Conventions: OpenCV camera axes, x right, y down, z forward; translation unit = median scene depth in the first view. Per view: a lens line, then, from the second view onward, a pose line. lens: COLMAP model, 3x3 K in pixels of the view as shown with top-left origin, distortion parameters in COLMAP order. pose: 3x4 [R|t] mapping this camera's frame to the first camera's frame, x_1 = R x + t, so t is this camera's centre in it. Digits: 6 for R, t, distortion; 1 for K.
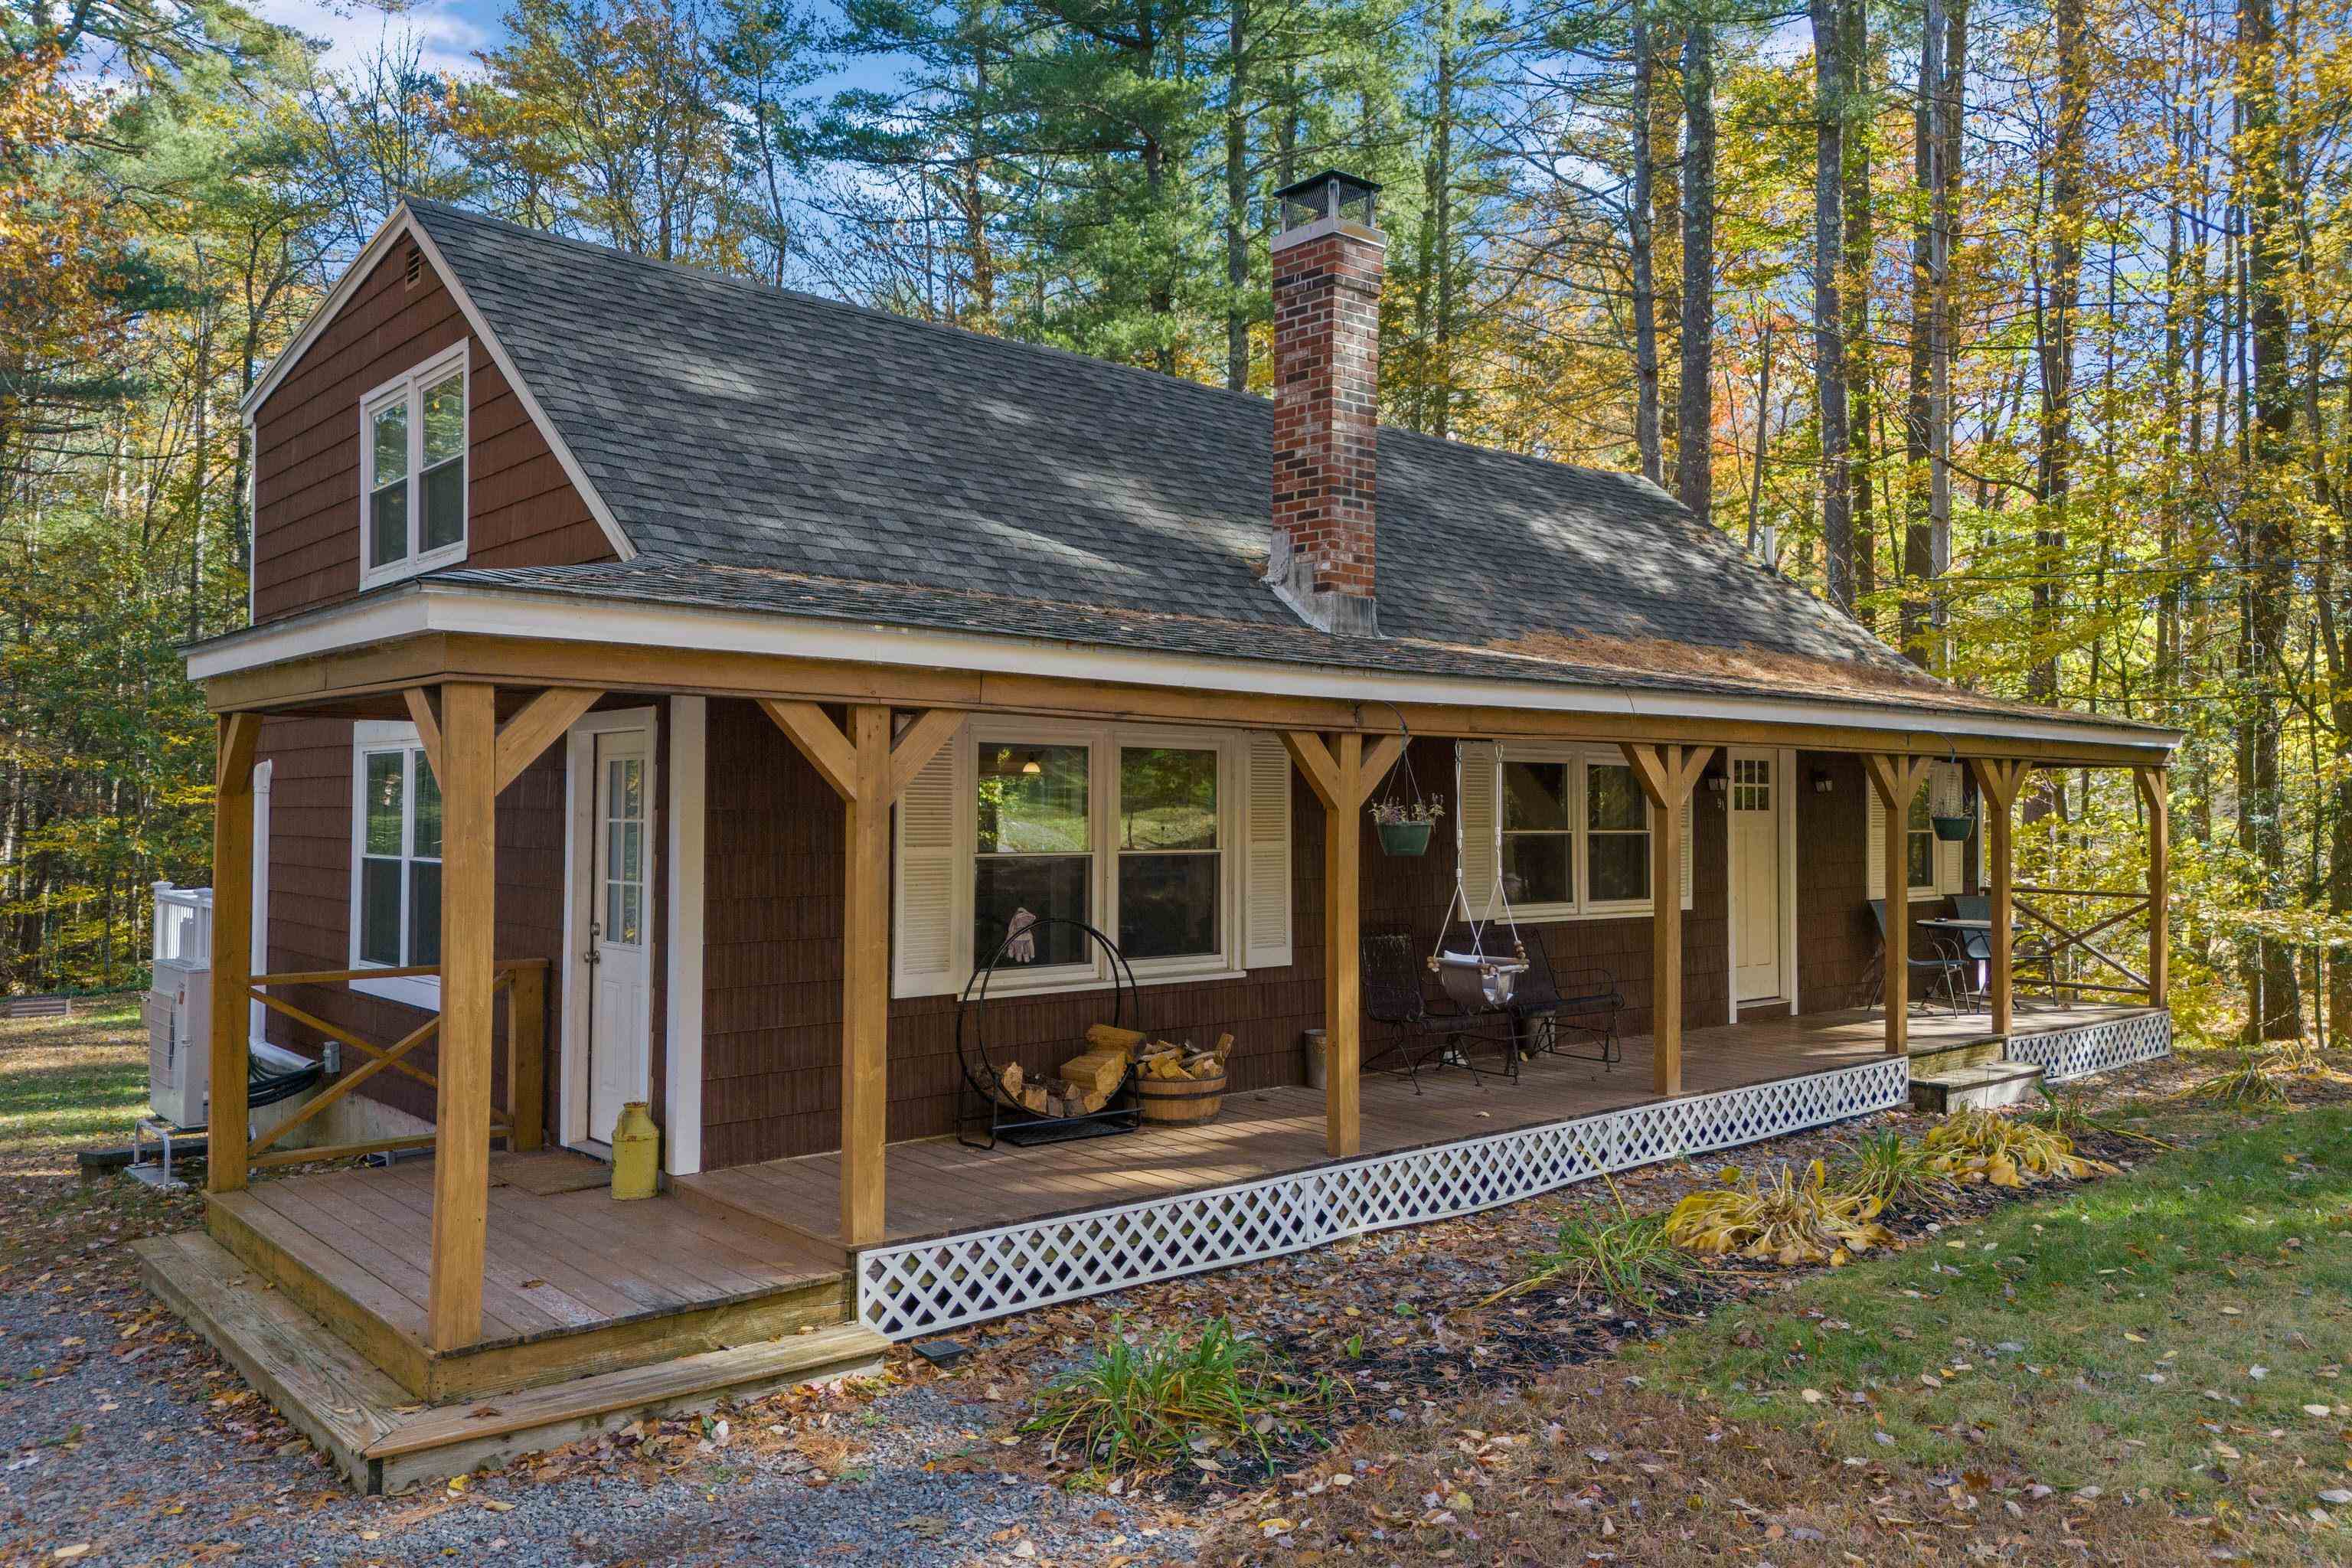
lens RADIAL K [[1745.0, 0, 1184.1], [0, 1745.0, 773.2], [0, 0, 1]] dist [0.068795, -0.054011]
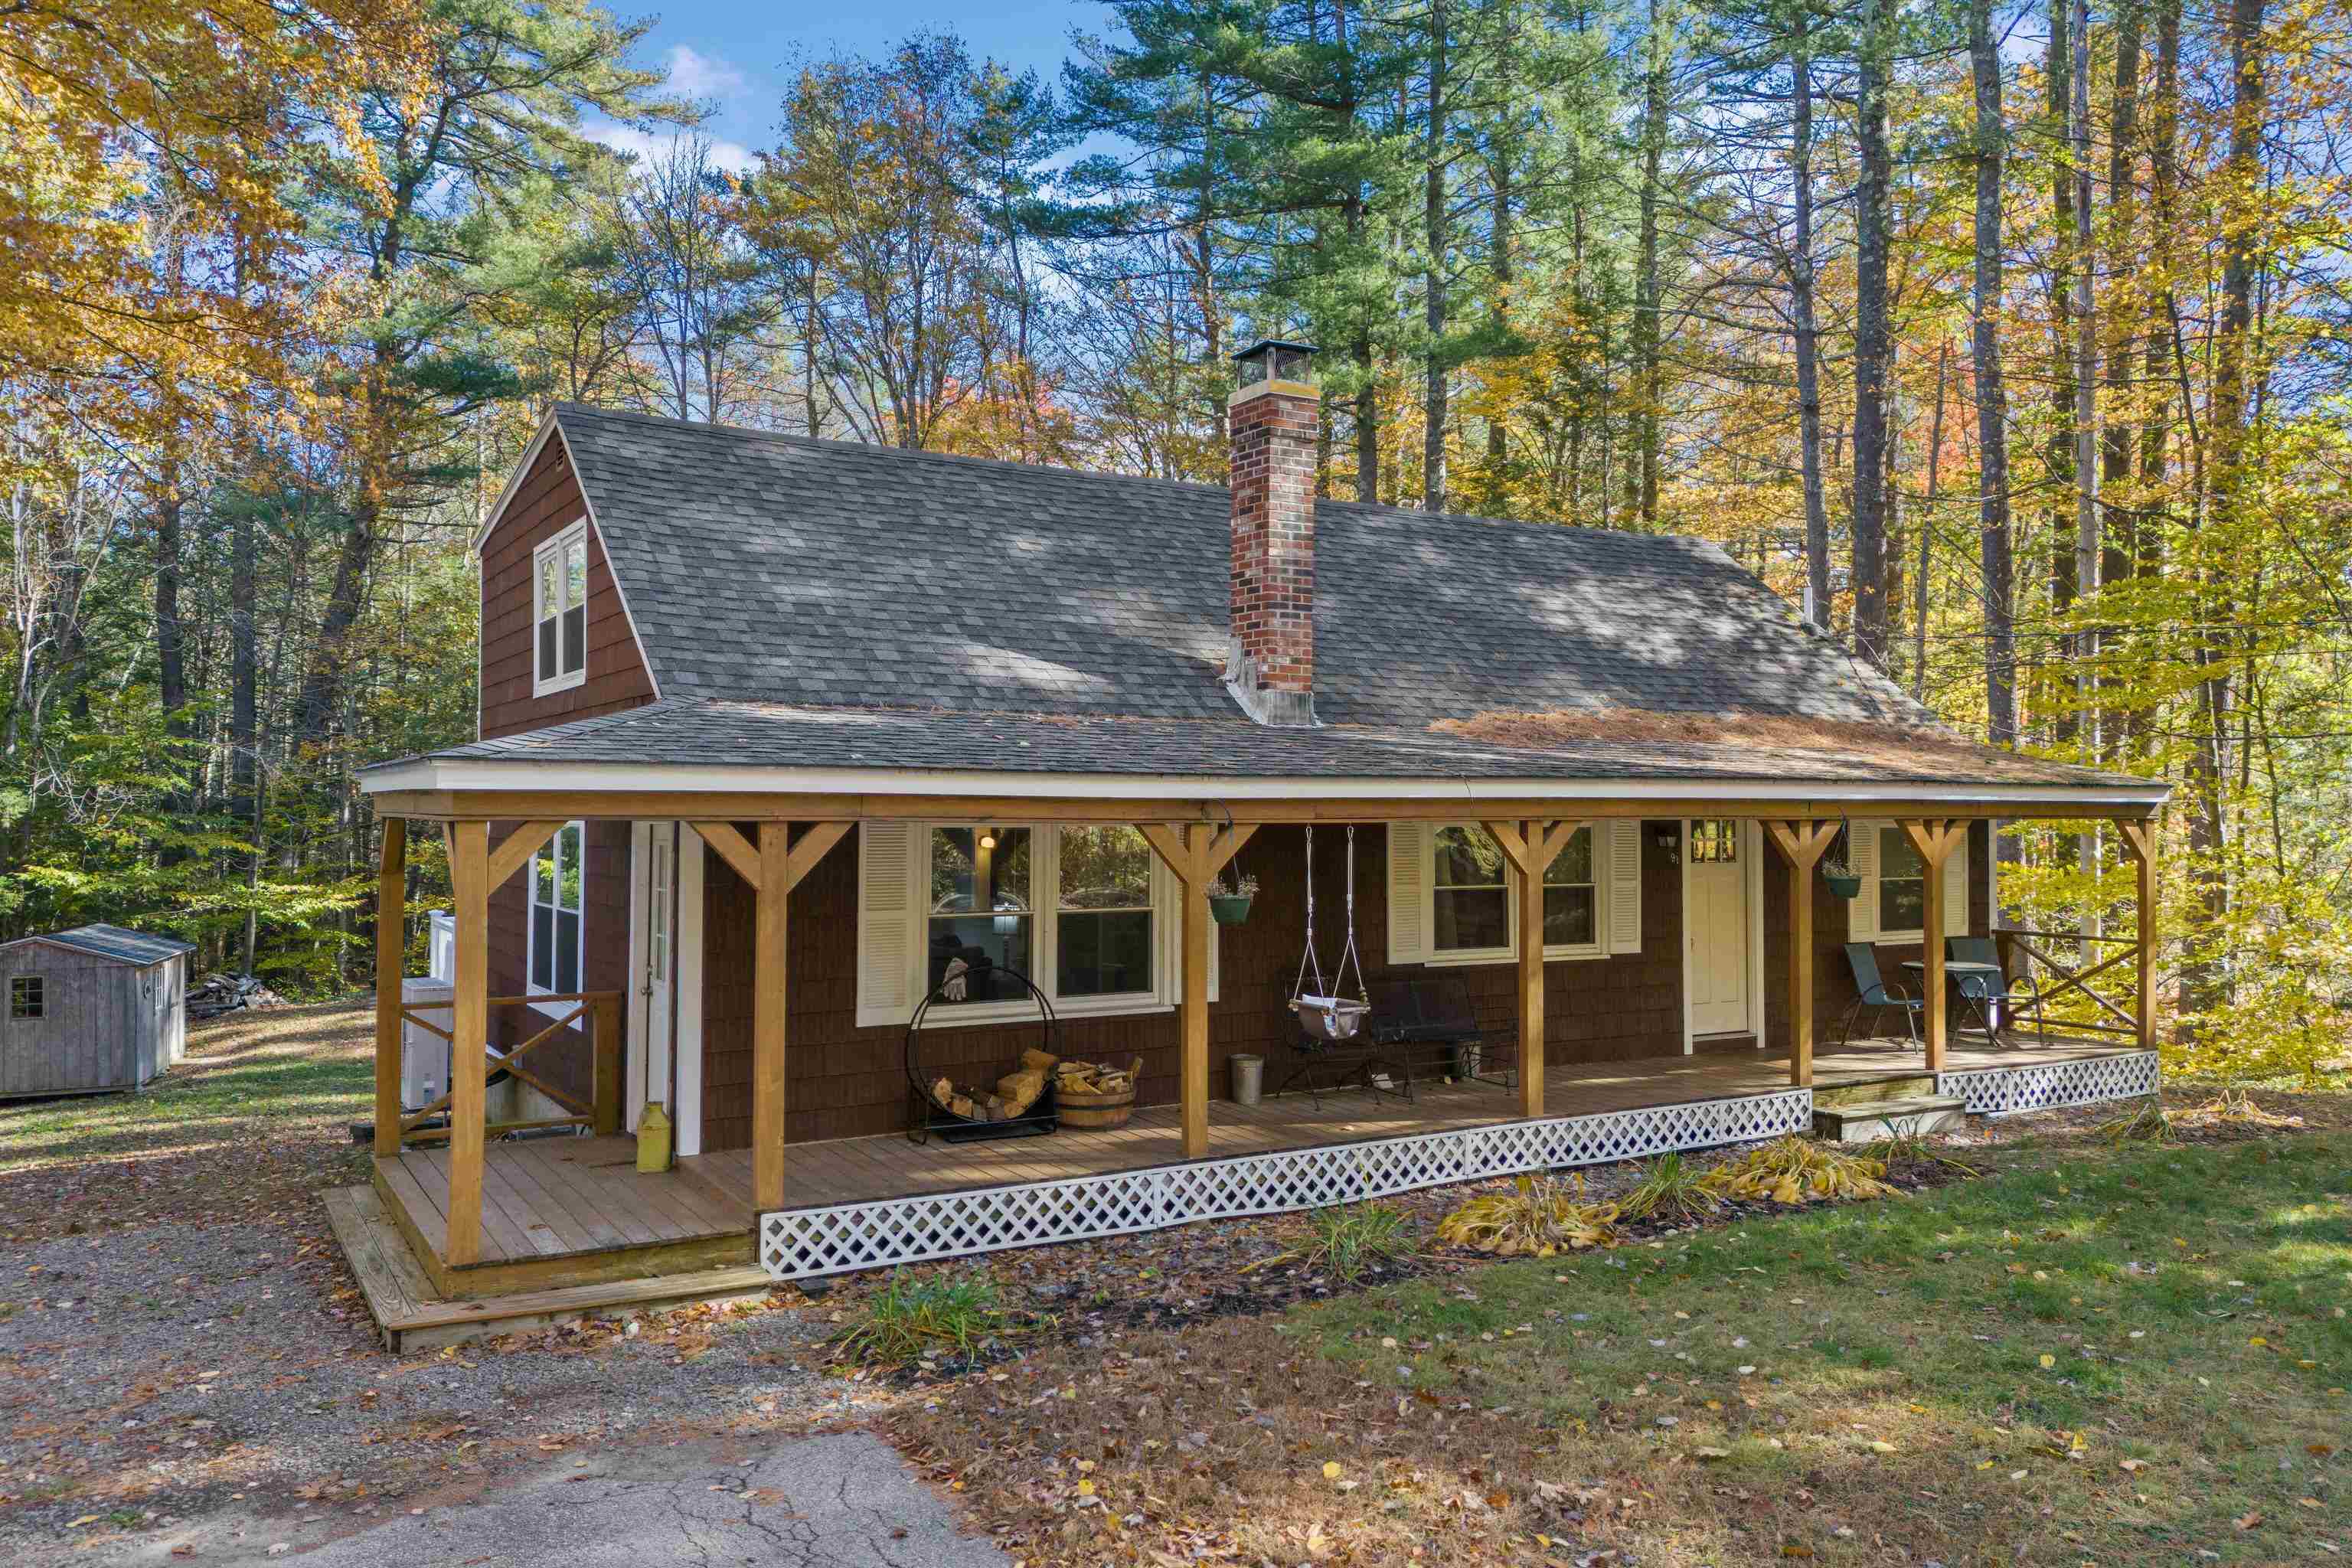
lens RADIAL K [[1745.0, 0, 1186.1], [0, 1745.0, 769.0], [0, 0, 1]] dist [0.068795, -0.054011]
pose [[0.984528, -0.005486, -0.175139, 0.284588], [0.004992, 0.999982, -0.003262, -0.054757], [0.175154, 0.002337, 0.984538, -0.231255]]
